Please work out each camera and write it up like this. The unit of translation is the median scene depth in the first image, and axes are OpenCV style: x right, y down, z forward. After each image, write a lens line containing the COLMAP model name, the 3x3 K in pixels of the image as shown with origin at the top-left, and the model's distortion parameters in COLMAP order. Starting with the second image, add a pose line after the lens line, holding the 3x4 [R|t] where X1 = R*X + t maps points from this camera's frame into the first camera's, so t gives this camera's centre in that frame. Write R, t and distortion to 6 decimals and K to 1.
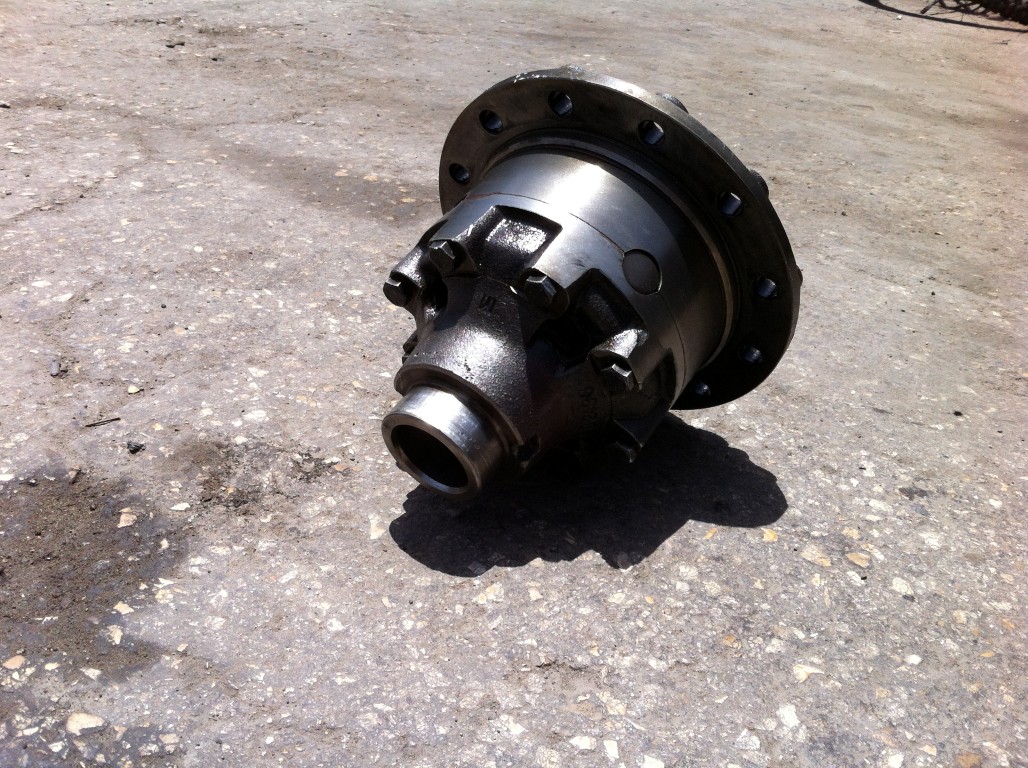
lens RADIAL K [[986.0, 0, 514.0], [0, 986.0, 384.0], [0, 0, 1]] dist [0.065596, -0.270106]
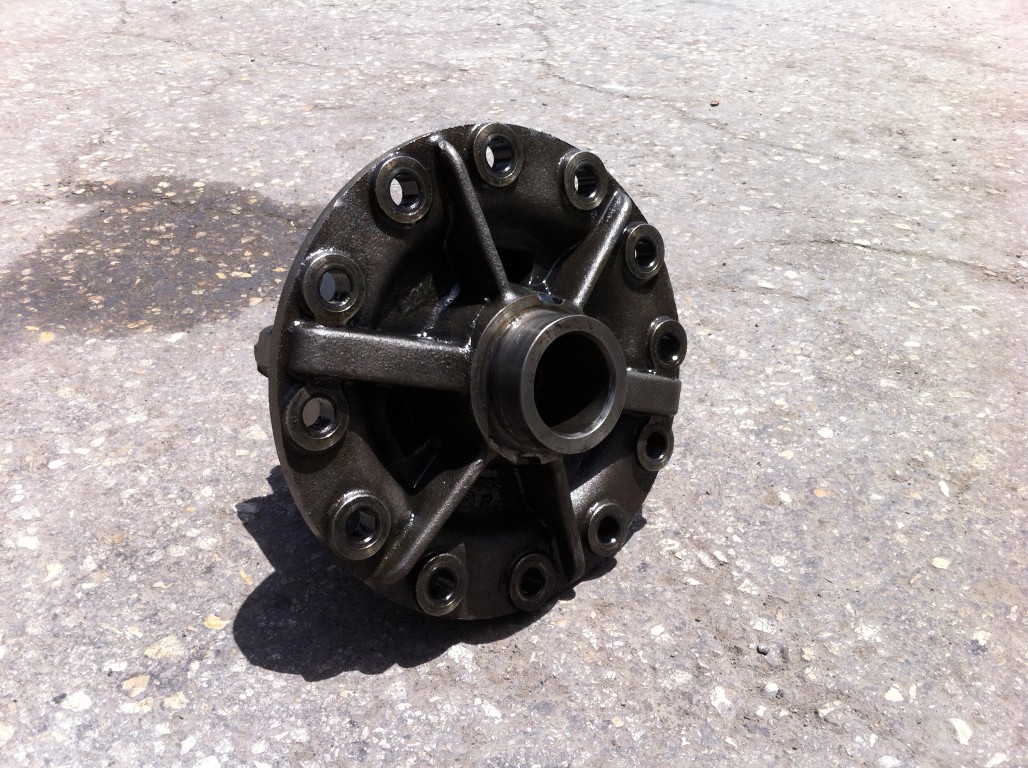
lens RADIAL K [[966.0, 0, 514.0], [0, 966.0, 384.0], [0, 0, 1]] dist [0.005084, -0.107458]
pose [[-0.275317, 0.439067, -0.855231, 0.850246], [-0.502978, 0.692349, 0.517364, -0.597231], [0.819277, 0.572601, 0.030225, 1.083833]]
